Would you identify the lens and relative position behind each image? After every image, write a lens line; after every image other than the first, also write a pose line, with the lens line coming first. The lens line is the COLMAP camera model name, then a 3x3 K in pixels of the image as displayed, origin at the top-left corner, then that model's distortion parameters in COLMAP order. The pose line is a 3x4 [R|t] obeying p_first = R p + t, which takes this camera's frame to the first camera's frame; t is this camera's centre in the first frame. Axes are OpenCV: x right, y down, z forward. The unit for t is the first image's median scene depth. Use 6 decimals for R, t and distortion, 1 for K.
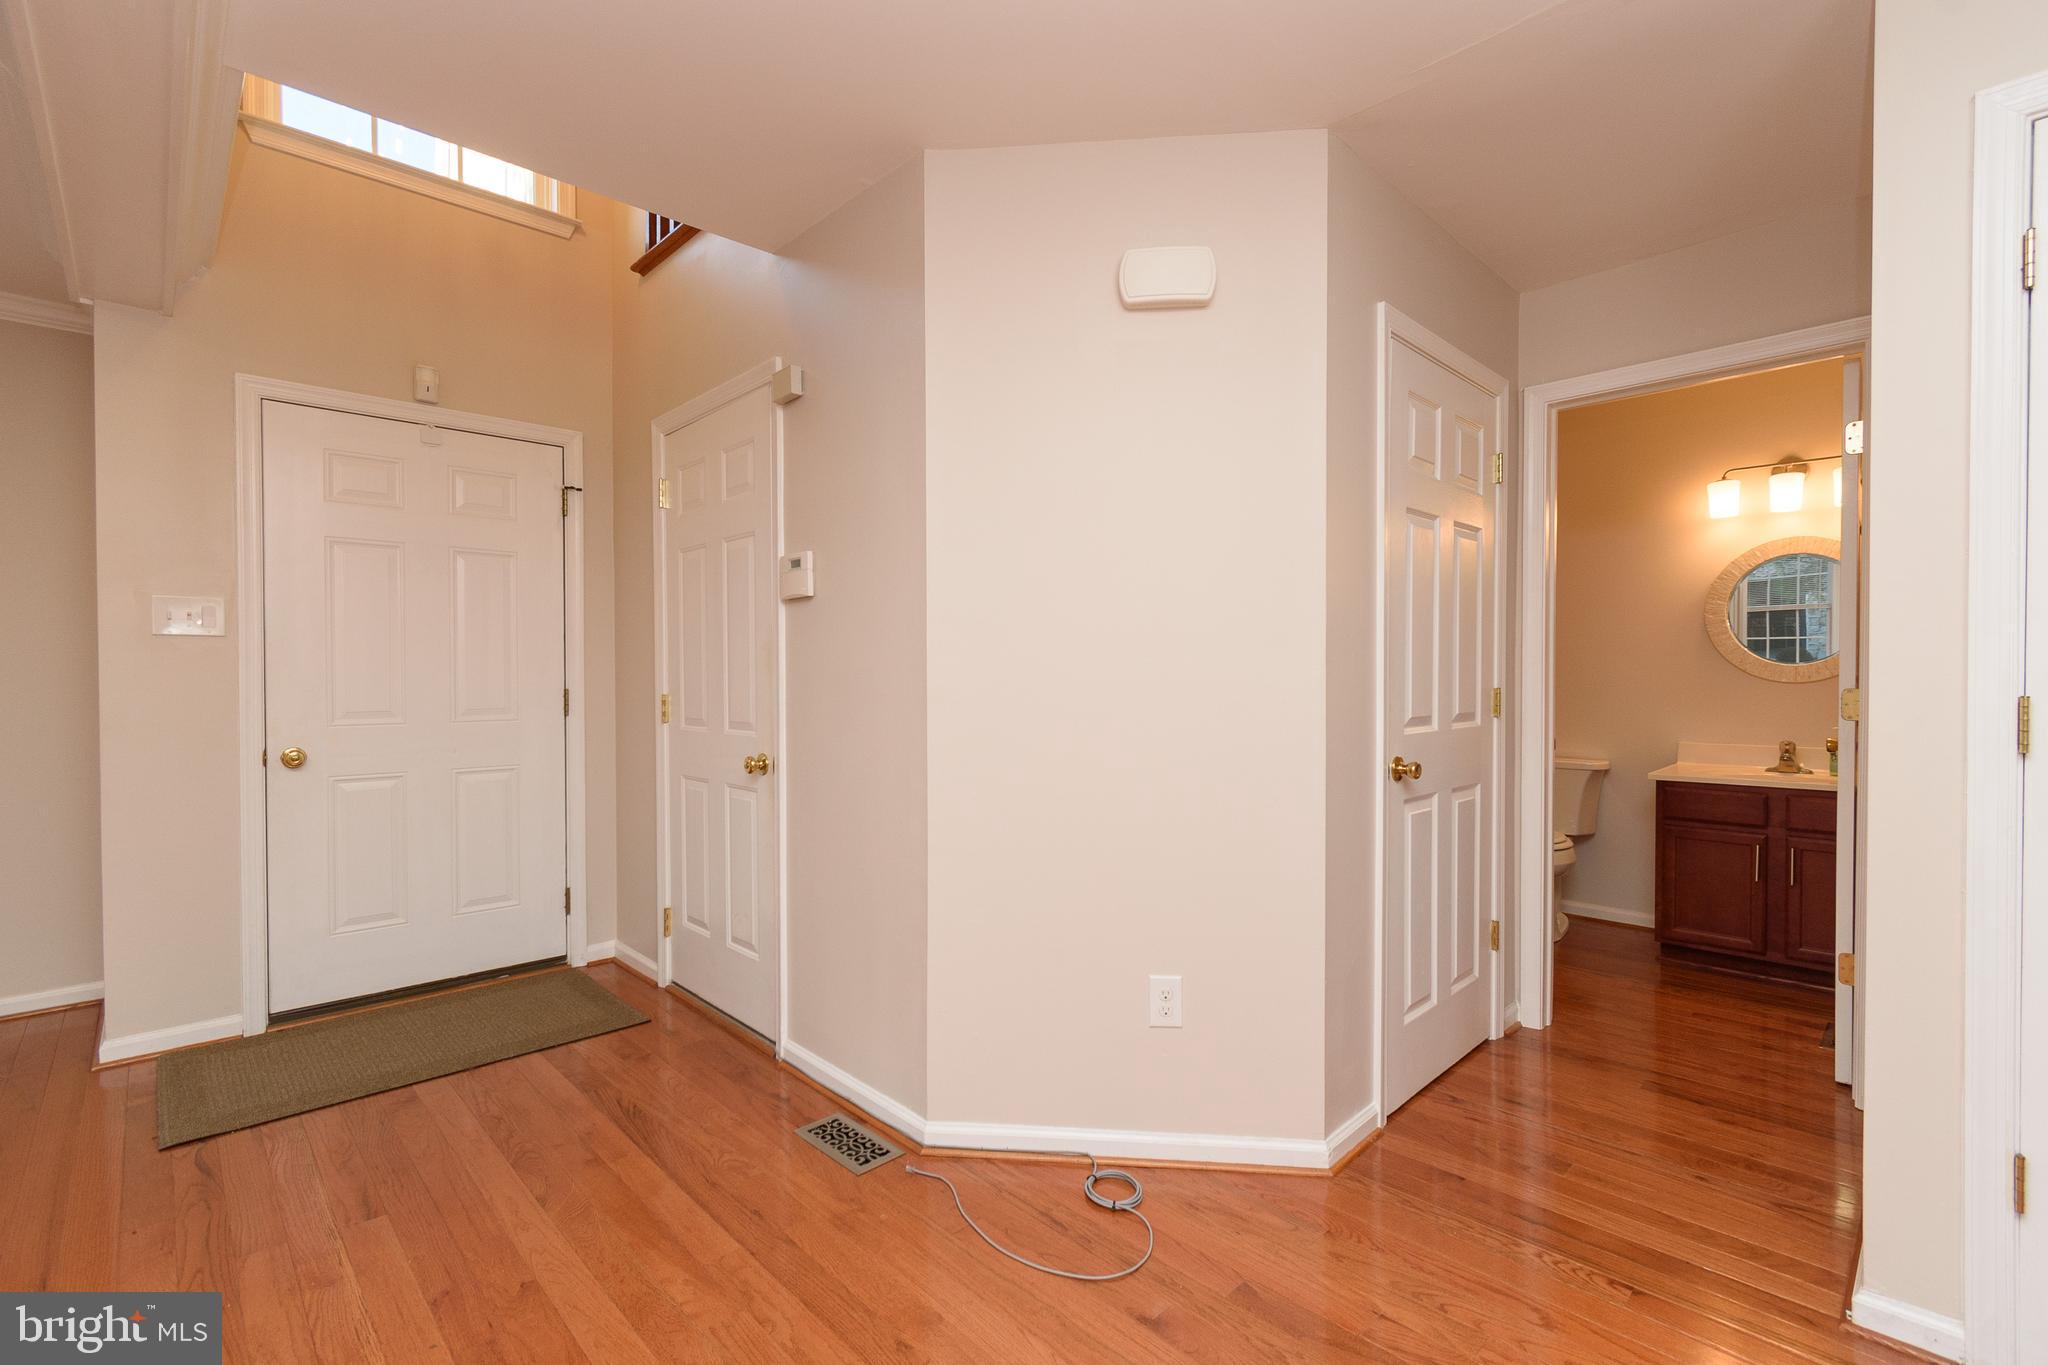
lens RADIAL K [[931.2, 0, 1028.4], [0, 931.2, 689.0], [0, 0, 1]] dist [0.005118, -0.000373]
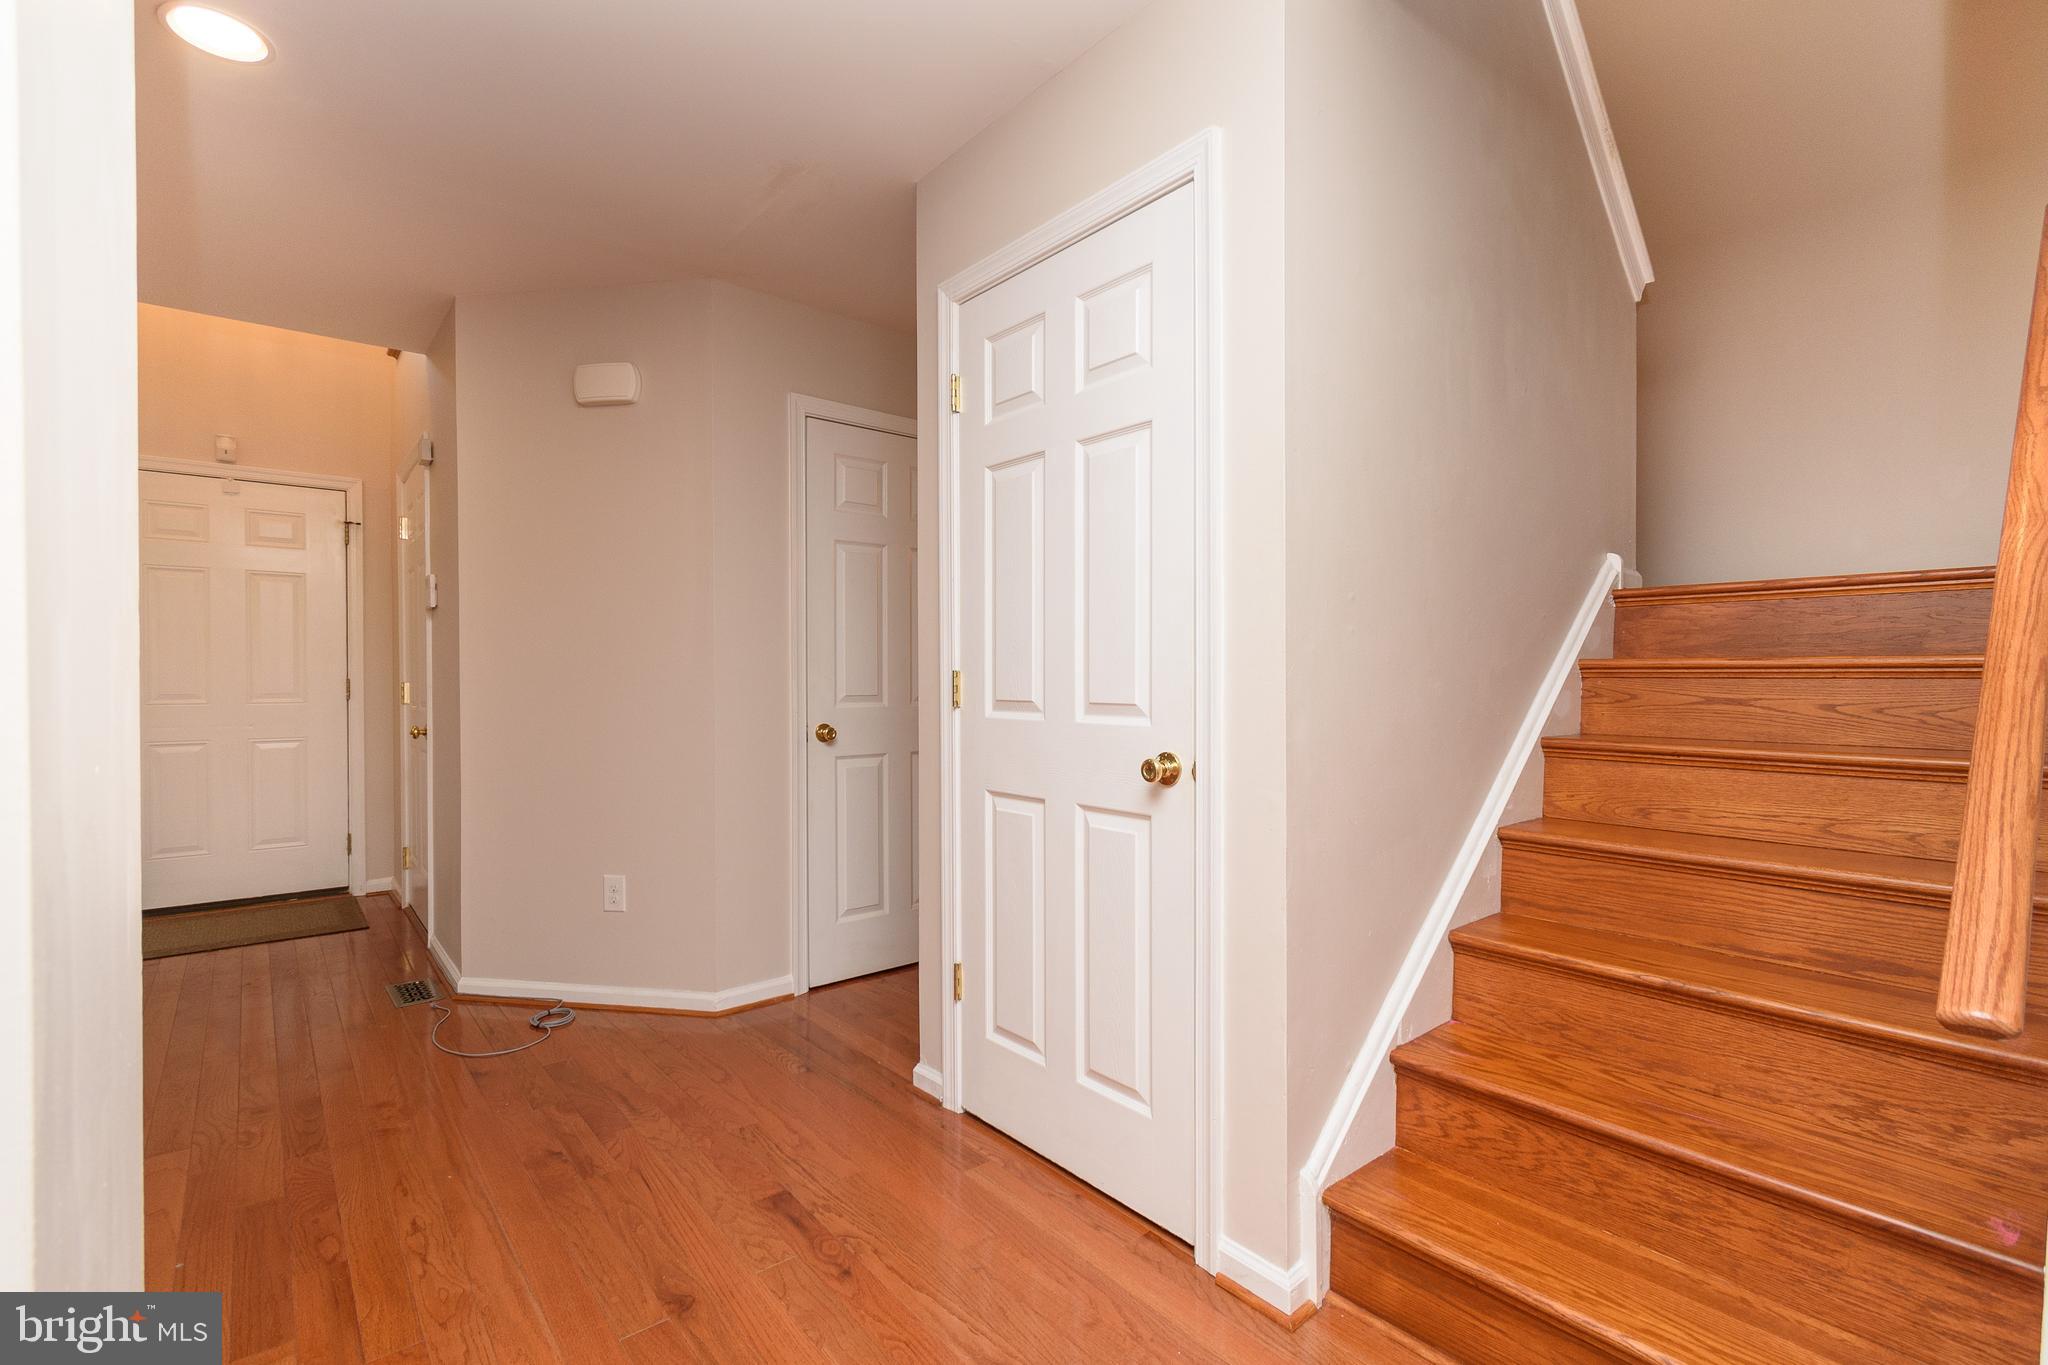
lens RADIAL K [[941.9, 0, 1017.5], [0, 941.9, 689.6], [0, 0, 1]] dist [0.004387, 0.000446]
pose [[0.997234, 0.000457, -0.074324, 0.887213], [-0.000715, 0.999994, -0.003447, 0.031232], [0.074322, 0.003490, 0.997228, -0.391297]]
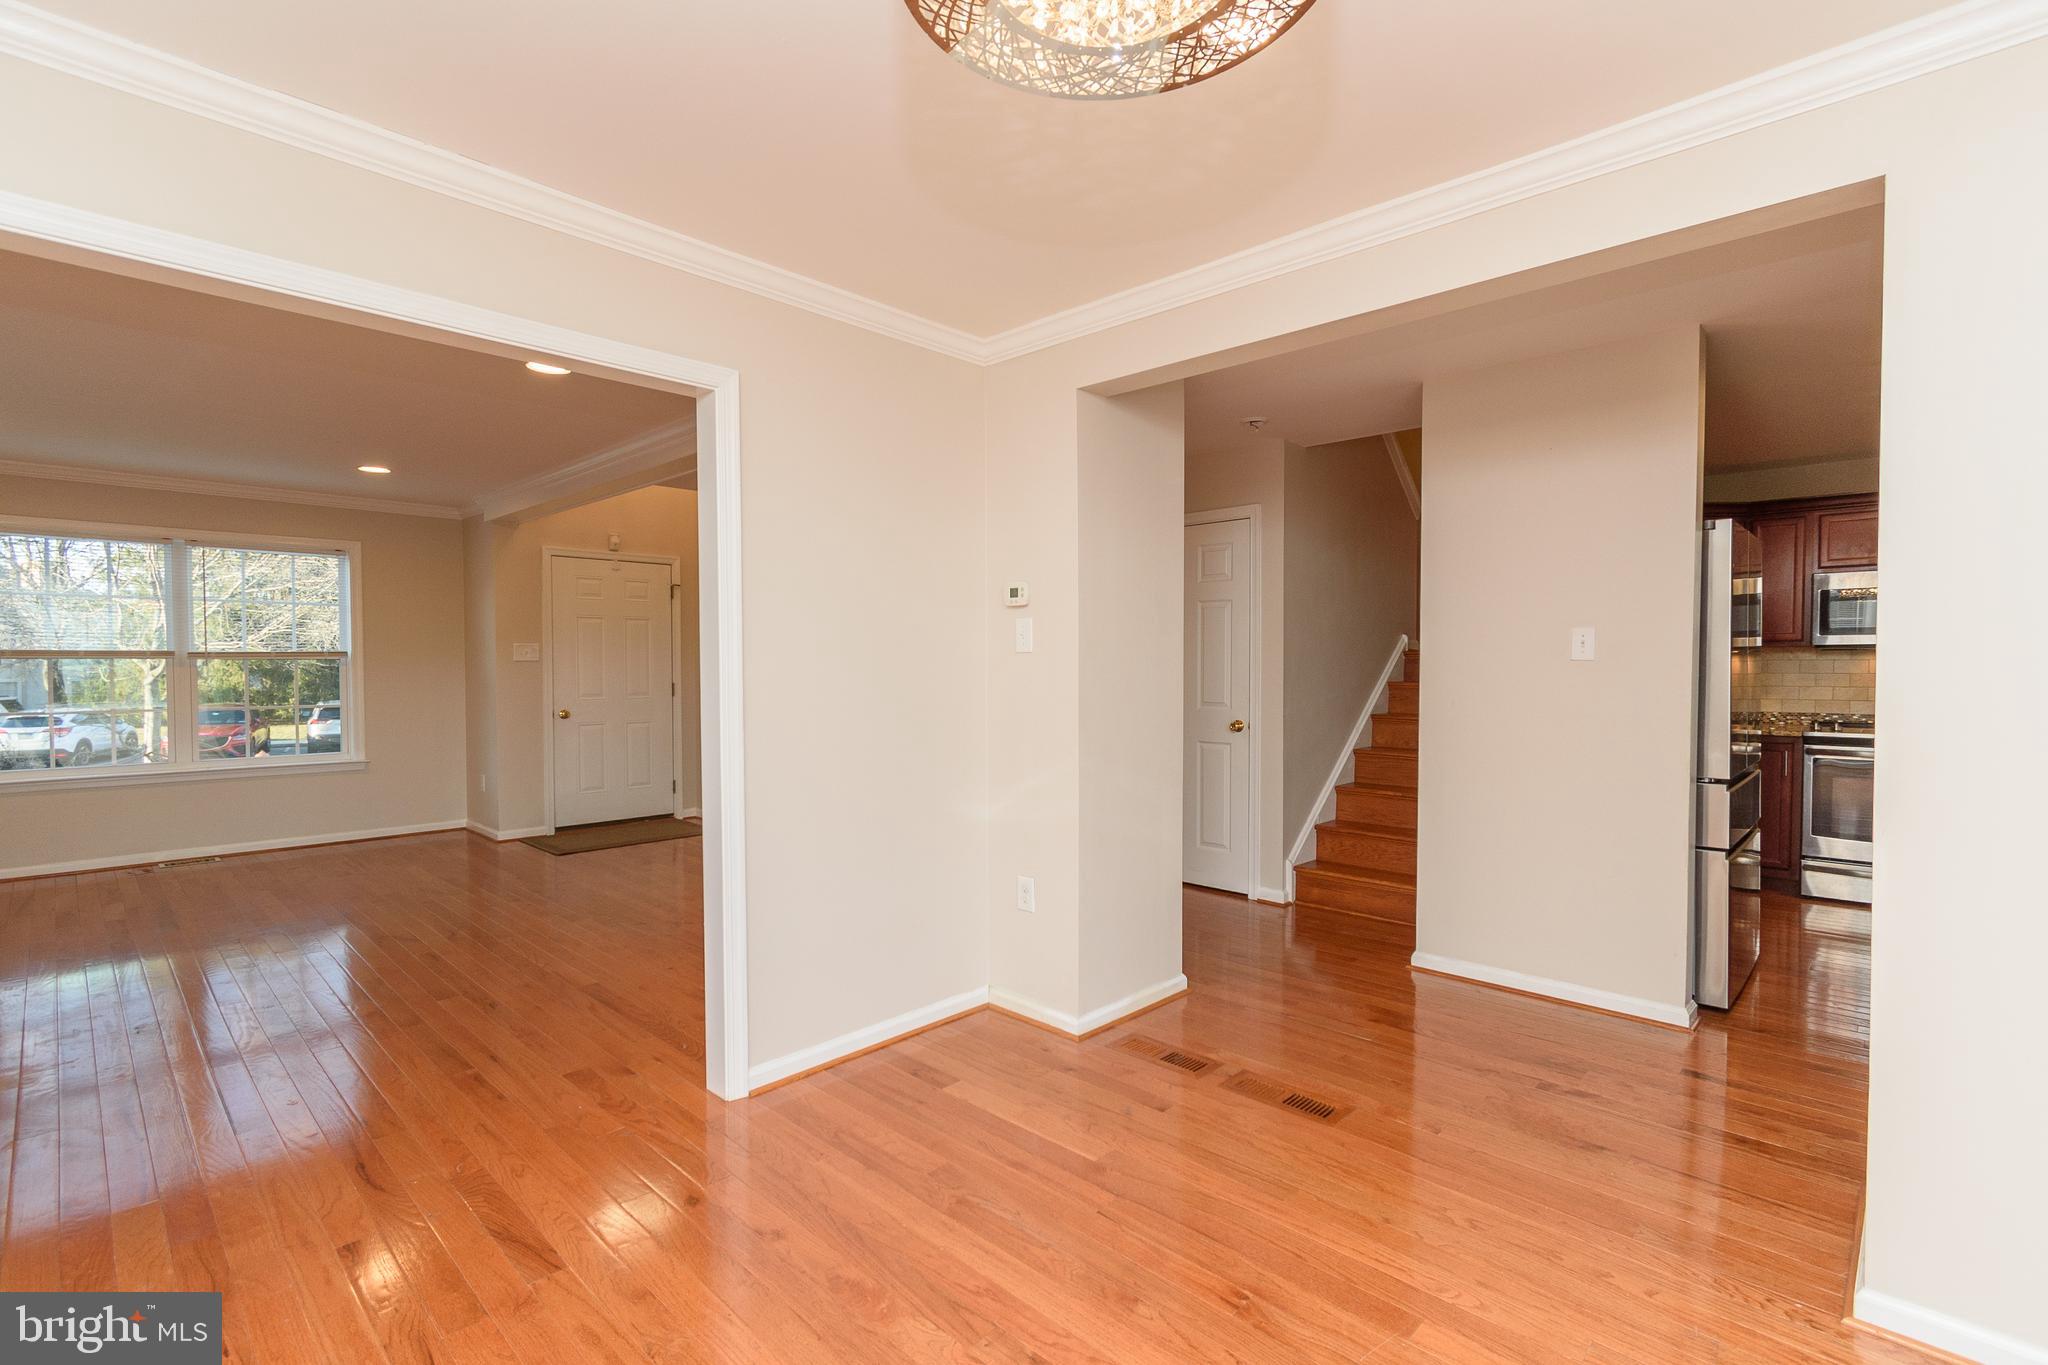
lens RADIAL K [[941.9, 0, 1017.5], [0, 941.9, 689.6], [0, 0, 1]] dist [0.004387, 0.000446]
pose [[0.999685, -0.000503, 0.025078, 0.356734], [0.000172, 0.999913, 0.013200, -0.022478], [-0.025082, -0.013191, 0.999598, -1.855216]]
